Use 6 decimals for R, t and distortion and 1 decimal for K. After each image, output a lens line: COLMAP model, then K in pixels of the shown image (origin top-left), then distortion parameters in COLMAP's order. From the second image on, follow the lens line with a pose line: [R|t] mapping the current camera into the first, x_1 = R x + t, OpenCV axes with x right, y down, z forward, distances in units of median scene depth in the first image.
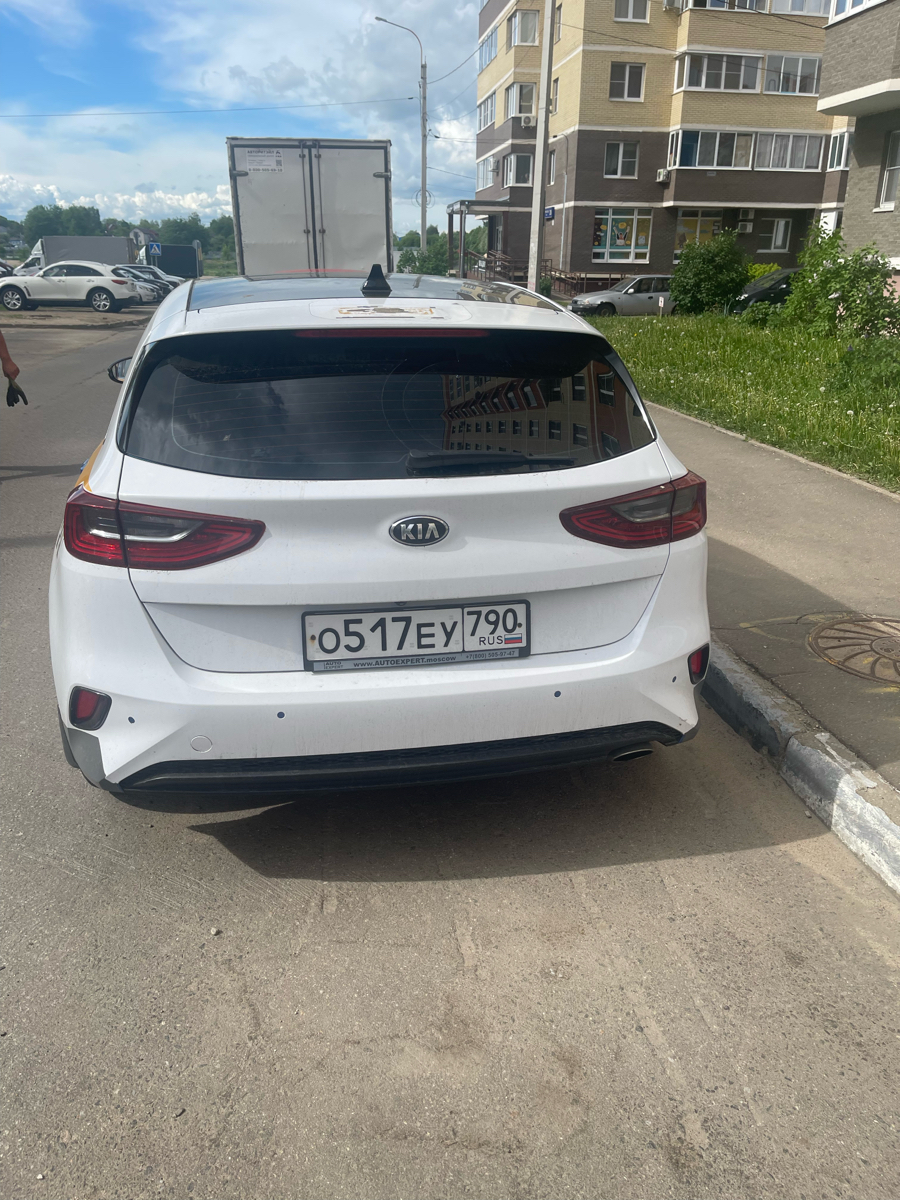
lens RADIAL K [[896.3, 0, 446.8], [0, 896.3, 616.3], [0, 0, 1]] dist [0.074835, -0.102923]
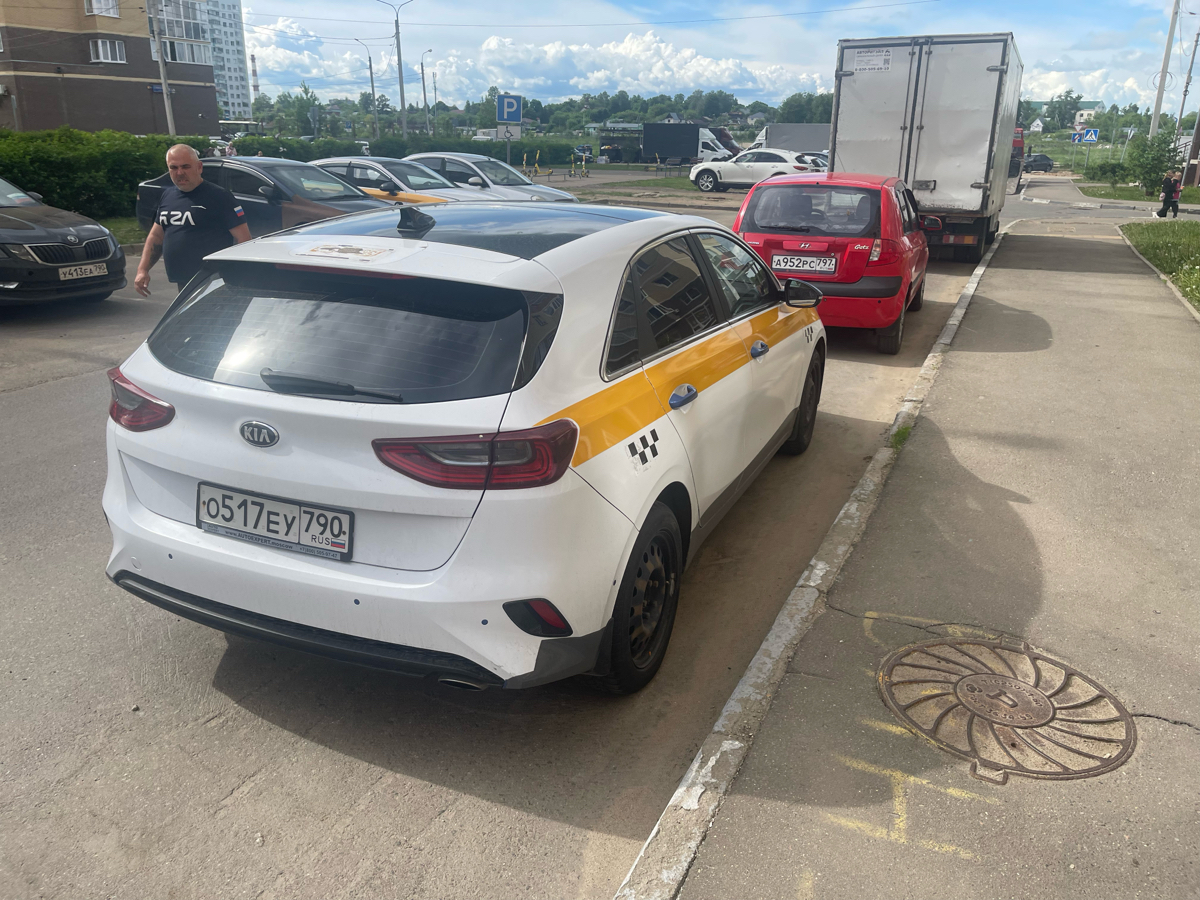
lens RADIAL K [[896.3, 0, 606.8], [0, 896.3, 452.2], [0, 0, 1]] dist [0.074835, -0.102923]
pose [[0.833298, 0.187070, -0.520211, 0.875693], [-0.210221, 0.977542, 0.014788, -0.165551], [0.511294, 0.097037, 0.853910, 0.181096]]
